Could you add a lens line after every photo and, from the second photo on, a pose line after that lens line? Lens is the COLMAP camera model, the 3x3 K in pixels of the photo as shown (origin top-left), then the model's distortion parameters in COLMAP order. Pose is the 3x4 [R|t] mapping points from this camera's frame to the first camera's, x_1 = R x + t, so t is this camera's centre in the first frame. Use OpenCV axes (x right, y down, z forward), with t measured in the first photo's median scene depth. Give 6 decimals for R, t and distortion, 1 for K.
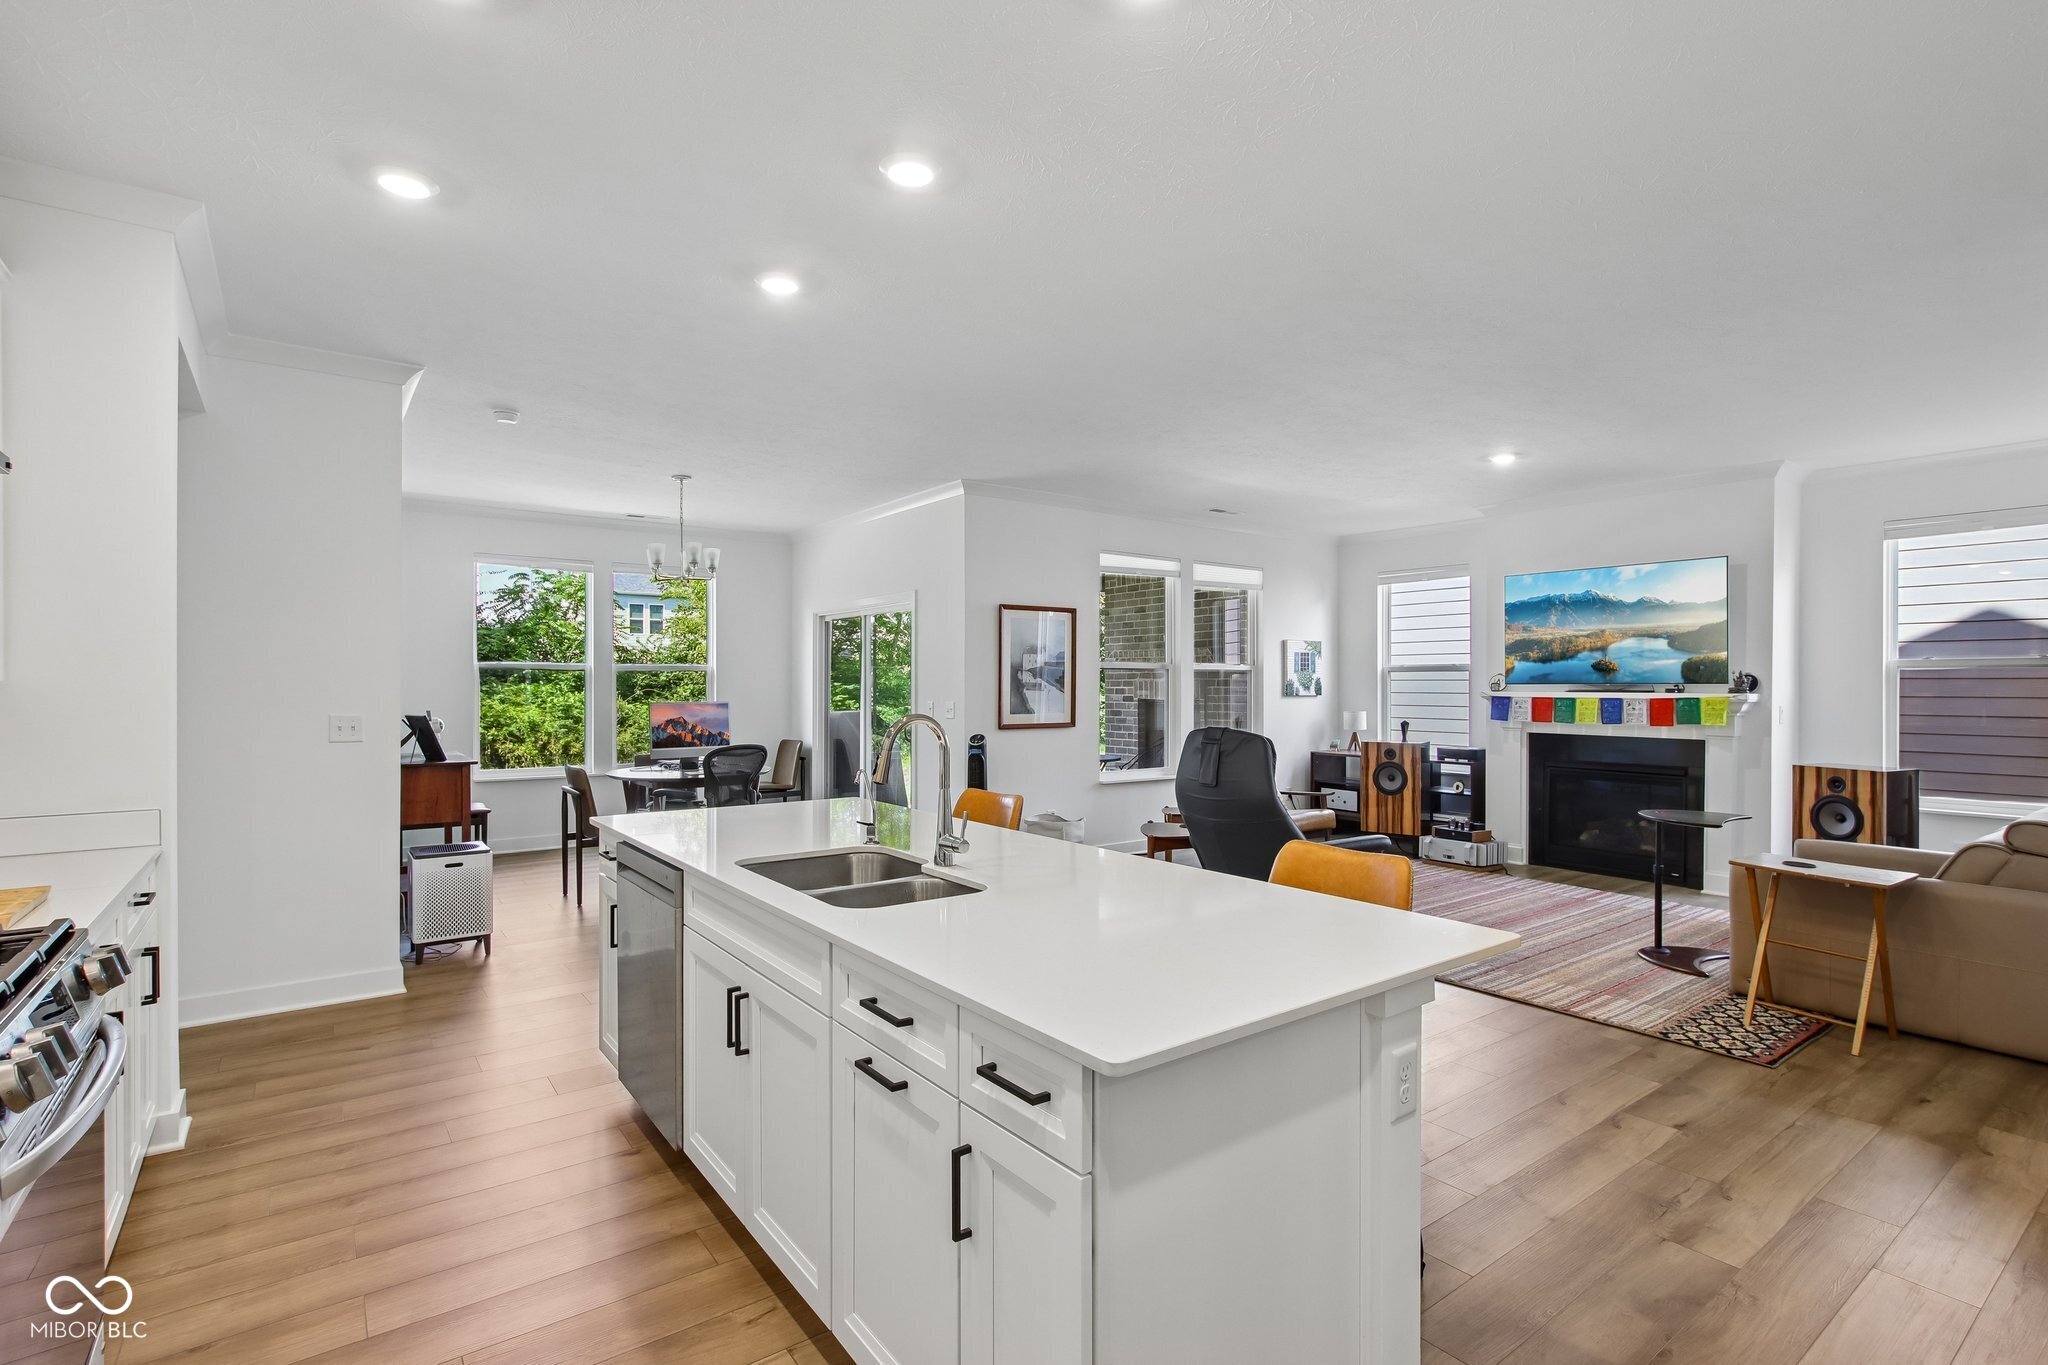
lens RADIAL K [[983.9, 0, 1030.0], [0, 983.9, 687.7], [0, 0, 1]] dist [-0.000421, 0.000968]
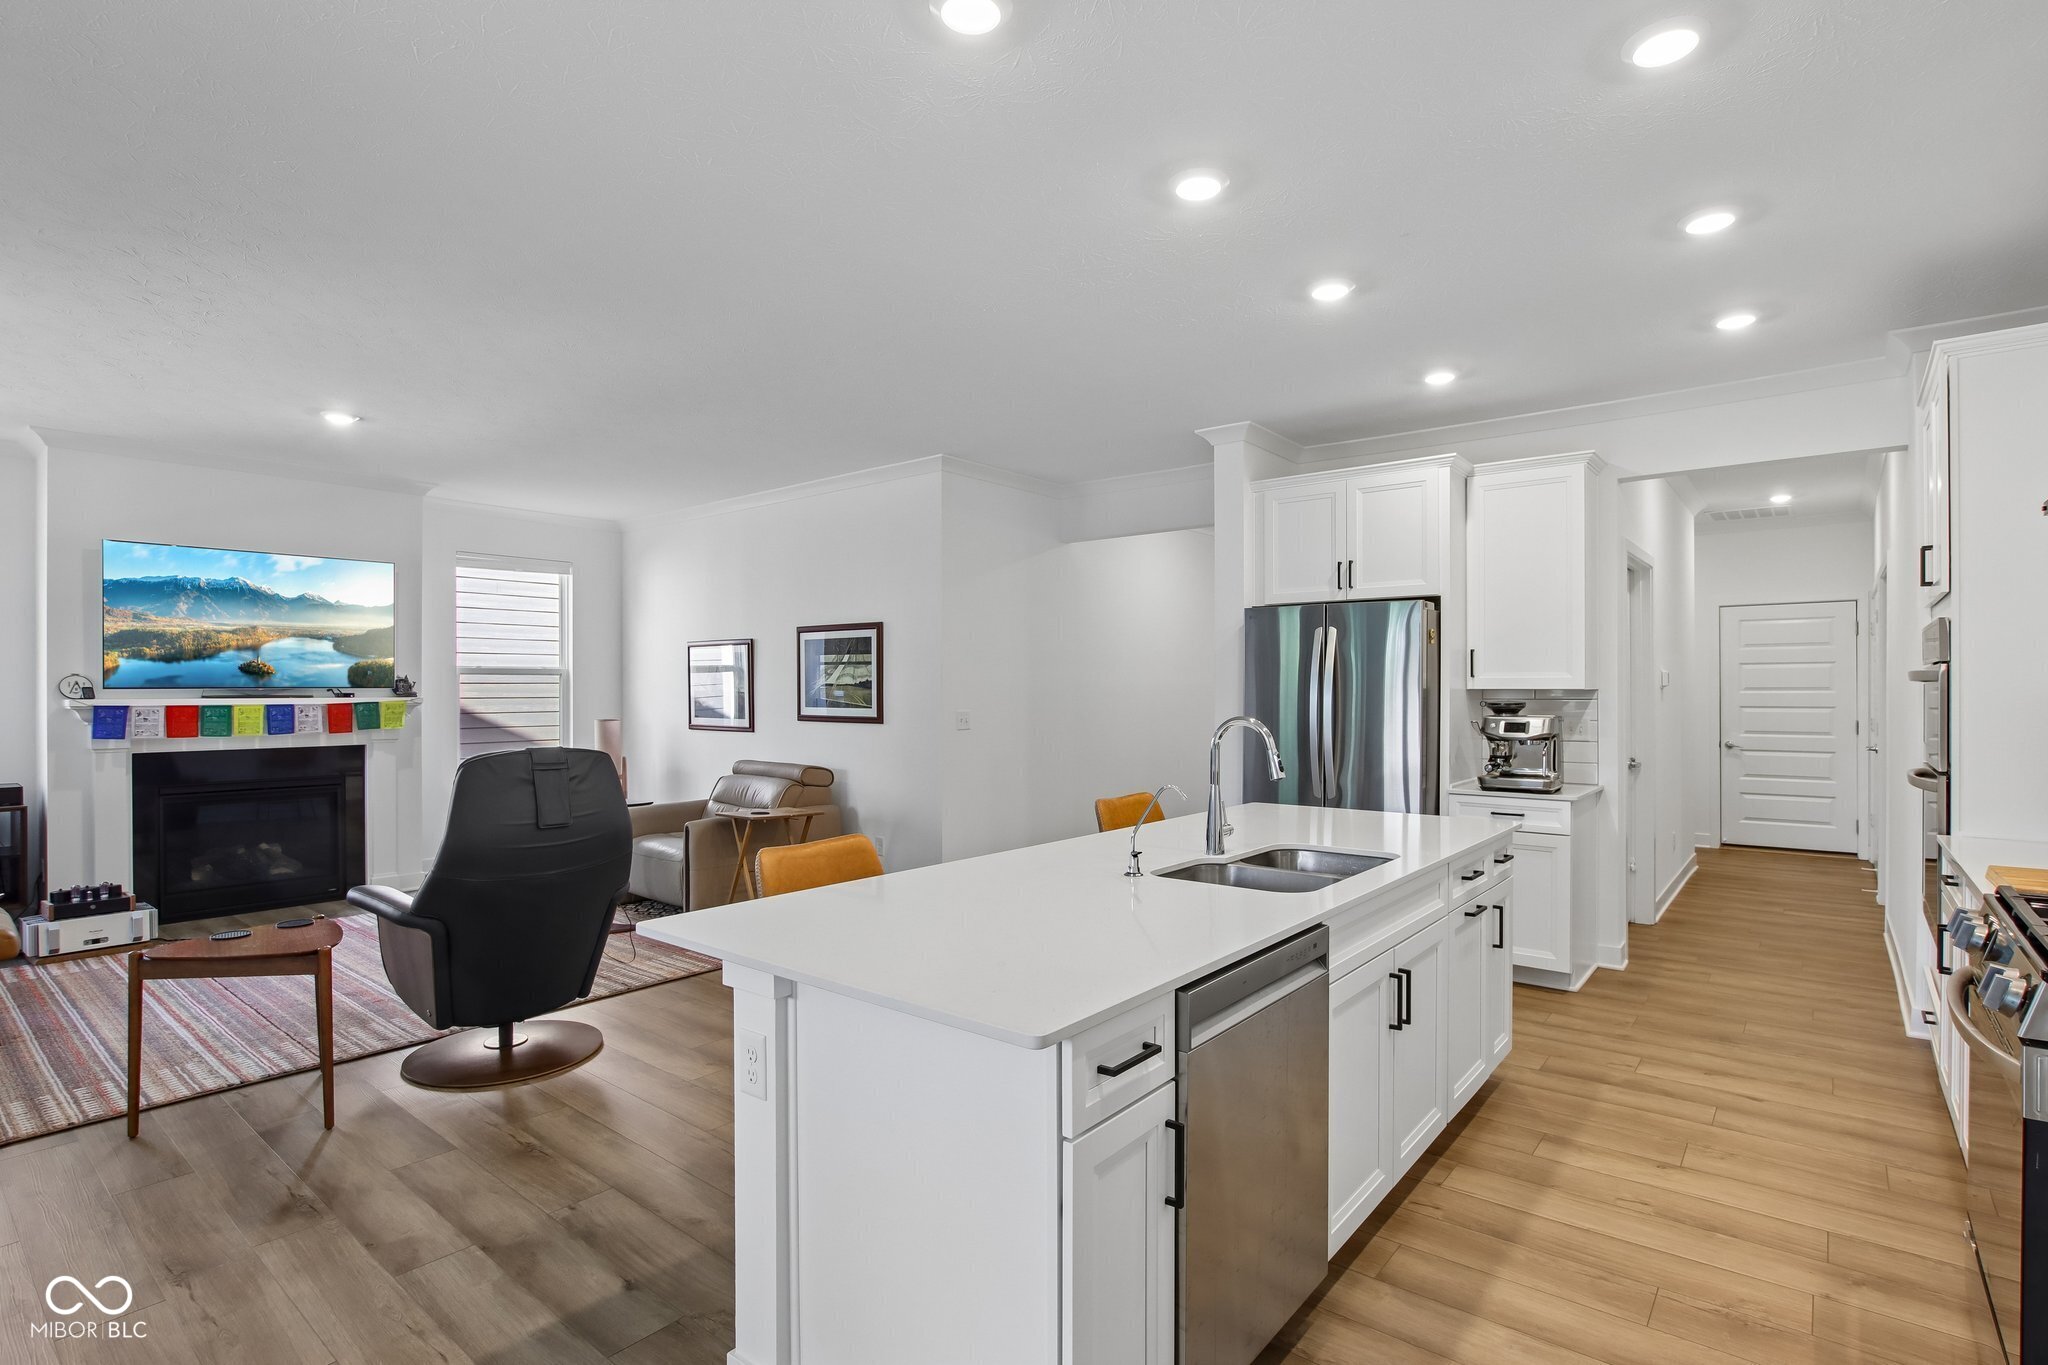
lens RADIAL K [[990.2, 0, 1051.4], [0, 990.2, 688.8], [0, 0, 1]] dist [-0.045377, 0.011453]
pose [[-0.257708, -0.002710, 0.966219, -0.399362], [0.006071, 0.999972, 0.004424, -0.003310], [-0.966204, 0.007006, -0.257684, 0.531623]]
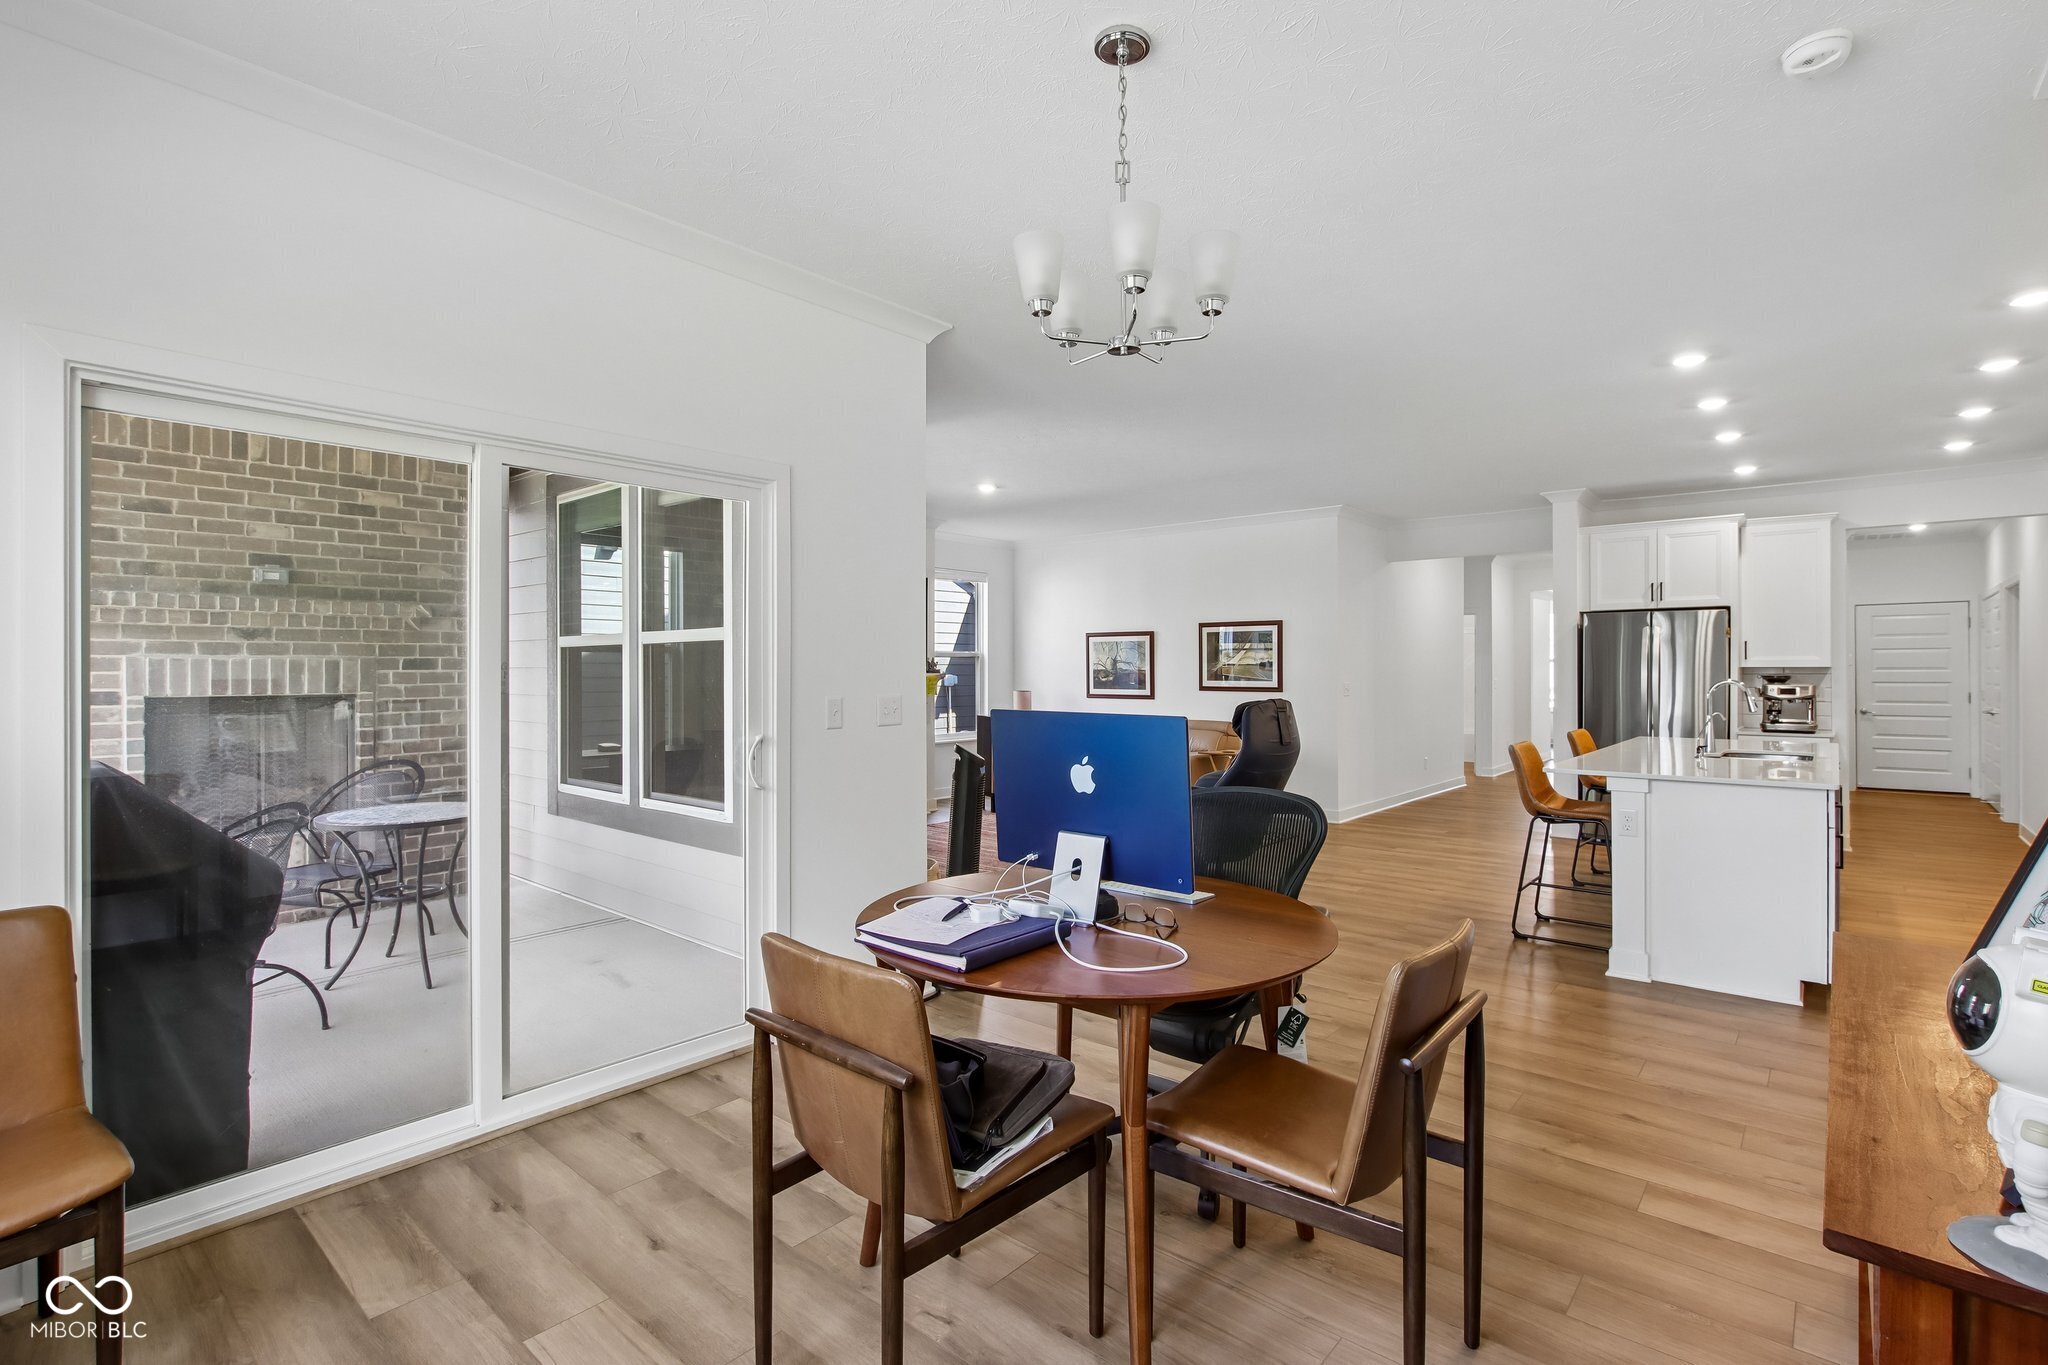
lens RADIAL K [[951.6, 0, 1033.0], [0, 951.6, 674.8], [0, 0, 1]] dist [-0.029155, 0.000472]
pose [[-0.219848, -0.005205, 0.975520, -0.615501], [0.004947, 0.999967, 0.006450, -0.000208], [-0.975522, 0.006244, -0.219815, 1.030624]]
